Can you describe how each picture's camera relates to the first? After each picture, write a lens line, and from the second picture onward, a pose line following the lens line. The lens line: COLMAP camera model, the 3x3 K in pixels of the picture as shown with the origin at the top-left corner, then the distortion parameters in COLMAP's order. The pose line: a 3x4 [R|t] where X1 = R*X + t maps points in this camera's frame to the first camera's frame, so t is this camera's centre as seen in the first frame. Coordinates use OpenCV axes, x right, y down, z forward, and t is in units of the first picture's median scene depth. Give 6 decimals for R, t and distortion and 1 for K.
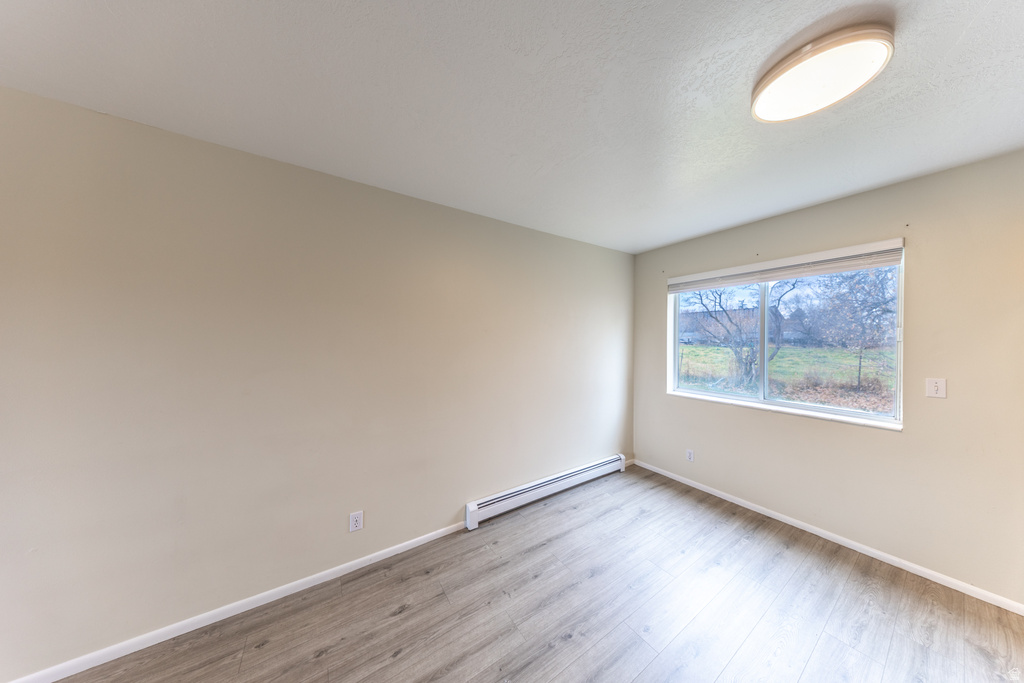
lens RADIAL K [[291.9, 0, 513.4], [0, 291.9, 340.5], [0, 0, 1]] dist [-0.002077, -0.000060]
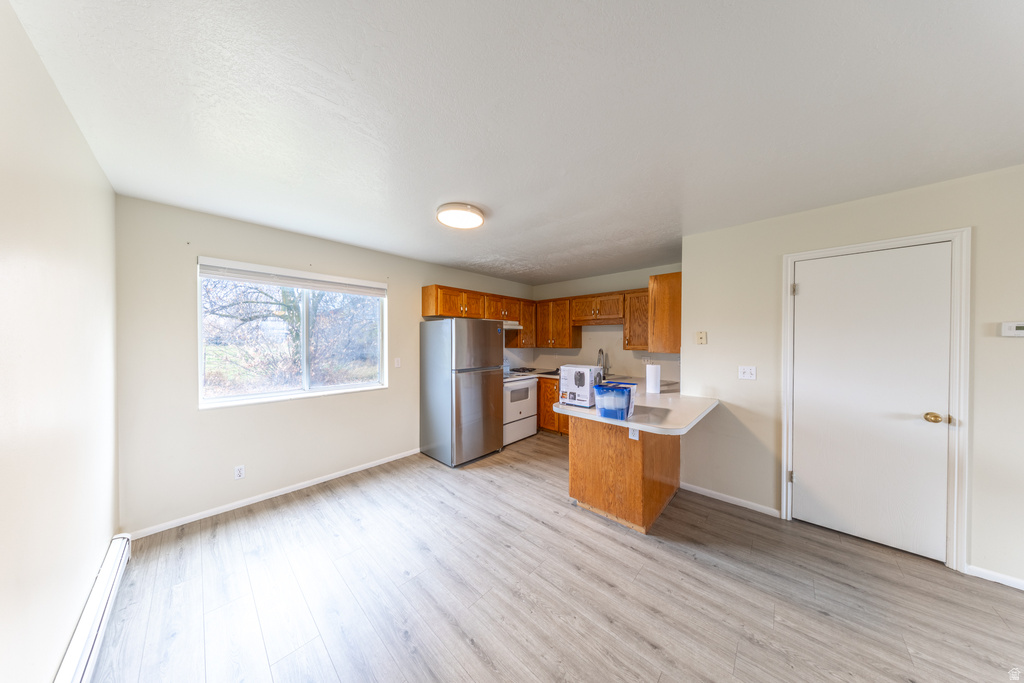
lens RADIAL K [[291.9, 0, 510.9], [0, 291.9, 341.5], [0, 0, 1]] dist [-0.002077, -0.000060]
pose [[-0.235819, -0.005494, 0.971781, -0.602338], [-0.004595, 0.999979, 0.004538, 0.001459], [-0.971786, -0.003395, -0.235839, 0.619109]]
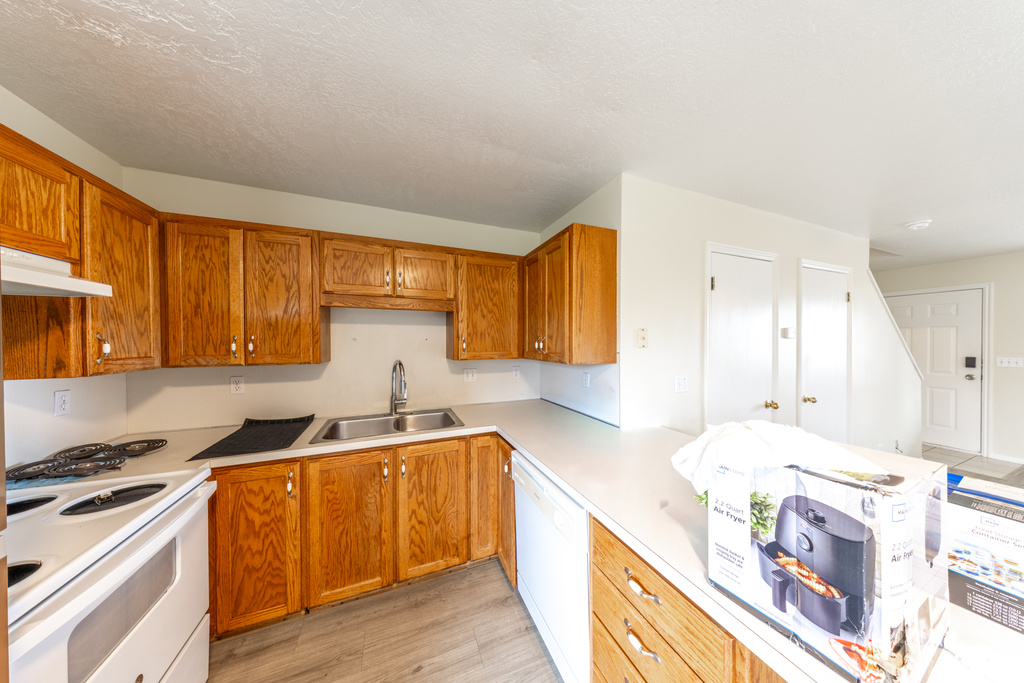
lens RADIAL K [[291.9, 0, 511.5], [0, 291.9, 343.8], [0, 0, 1]] dist [-0.002077, -0.000060]
pose [[-0.983315, 0.000444, 0.181911, 0.744694], [0.000776, 0.999998, 0.001756, 0.001309], [-0.181910, 0.001867, -0.983314, 0.392933]]
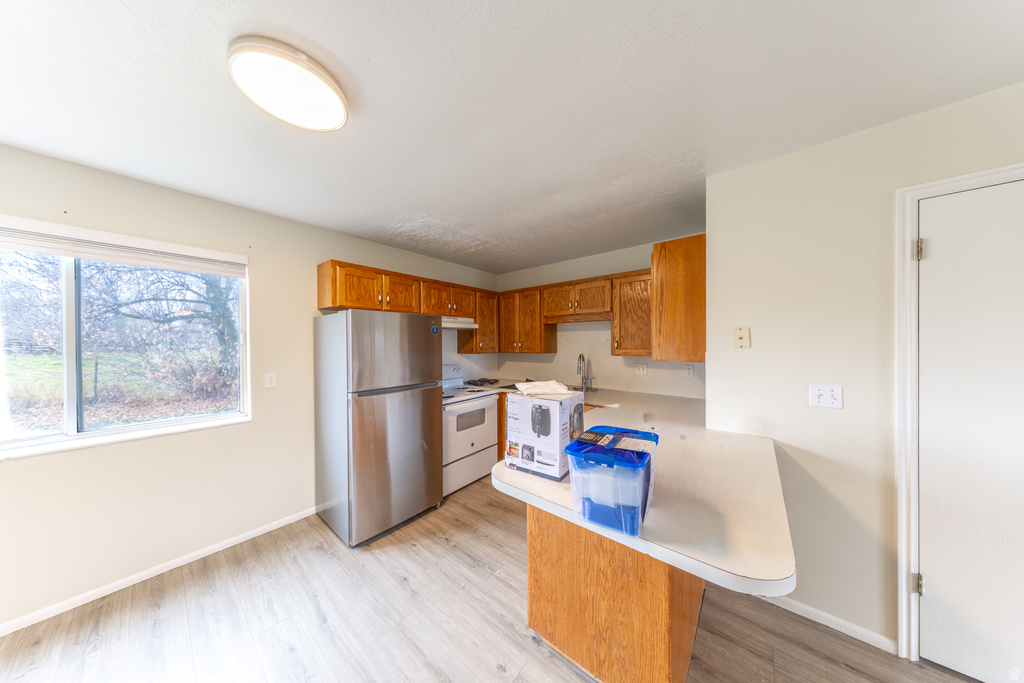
lens RADIAL K [[291.9, 0, 512.9], [0, 291.9, 344.8], [0, 0, 1]] dist [-0.002077, -0.000060]
pose [[-0.302248, -0.004997, 0.953216, -0.096981], [0.004249, 0.999969, 0.006589, -0.000918], [-0.953220, 0.006041, -0.302217, 0.318763]]
